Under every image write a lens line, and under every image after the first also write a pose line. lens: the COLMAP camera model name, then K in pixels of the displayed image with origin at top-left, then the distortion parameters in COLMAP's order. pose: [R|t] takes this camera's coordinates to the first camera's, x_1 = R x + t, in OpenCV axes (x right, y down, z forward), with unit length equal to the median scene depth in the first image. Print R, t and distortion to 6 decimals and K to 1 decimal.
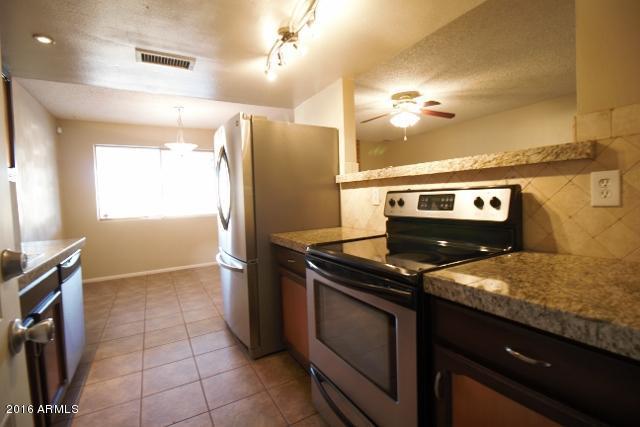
lens RADIAL K [[298.0, 0, 321.0], [0, 298.0, 209.9], [0, 0, 1]] dist [-0.001823, -0.013901]
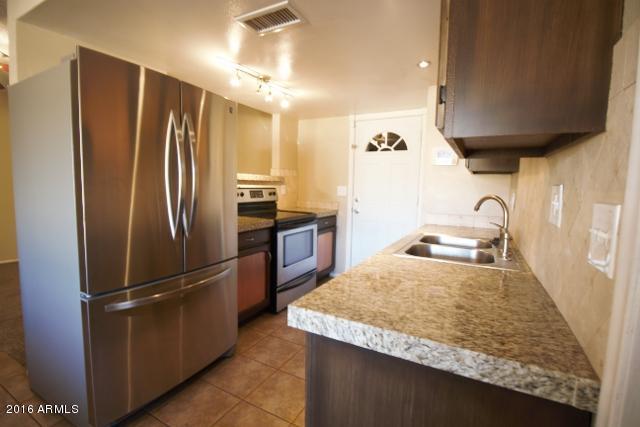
lens RADIAL K [[298.0, 0, 321.0], [0, 298.0, 209.9], [0, 0, 1]] dist [-0.001823, -0.013901]
pose [[-0.519929, -0.051222, 0.852672, -1.616229], [0.030590, 0.996444, 0.078512, -0.063652], [-0.853661, 0.066904, -0.516513, 1.649732]]
